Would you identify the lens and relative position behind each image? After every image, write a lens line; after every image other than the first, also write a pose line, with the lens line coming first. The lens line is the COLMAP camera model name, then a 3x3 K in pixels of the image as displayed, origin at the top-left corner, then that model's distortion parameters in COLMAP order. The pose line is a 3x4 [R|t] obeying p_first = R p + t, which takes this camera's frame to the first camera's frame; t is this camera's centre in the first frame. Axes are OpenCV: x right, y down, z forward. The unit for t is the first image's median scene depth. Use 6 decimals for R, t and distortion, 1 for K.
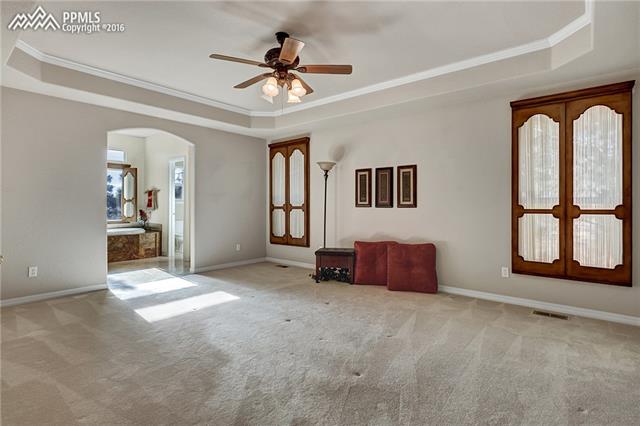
lens RADIAL K [[328.4, 0, 321.7], [0, 328.4, 208.5], [0, 0, 1]] dist [0.003556, 0.000171]
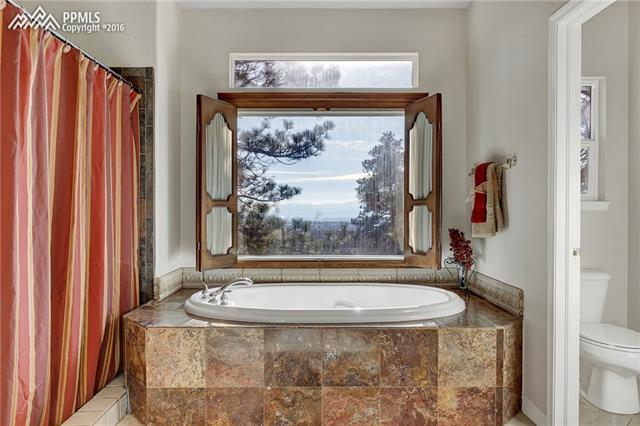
lens RADIAL K [[451.6, 0, 320.6], [0, 451.6, 212.9], [0, 0, 1]] dist [0.004406, 0.000865]
pose [[0.663706, 0.002079, -0.747991, -0.321622], [-0.007551, 0.999964, -0.003920, -0.009437], [0.747956, 0.008250, 0.663697, 0.636561]]
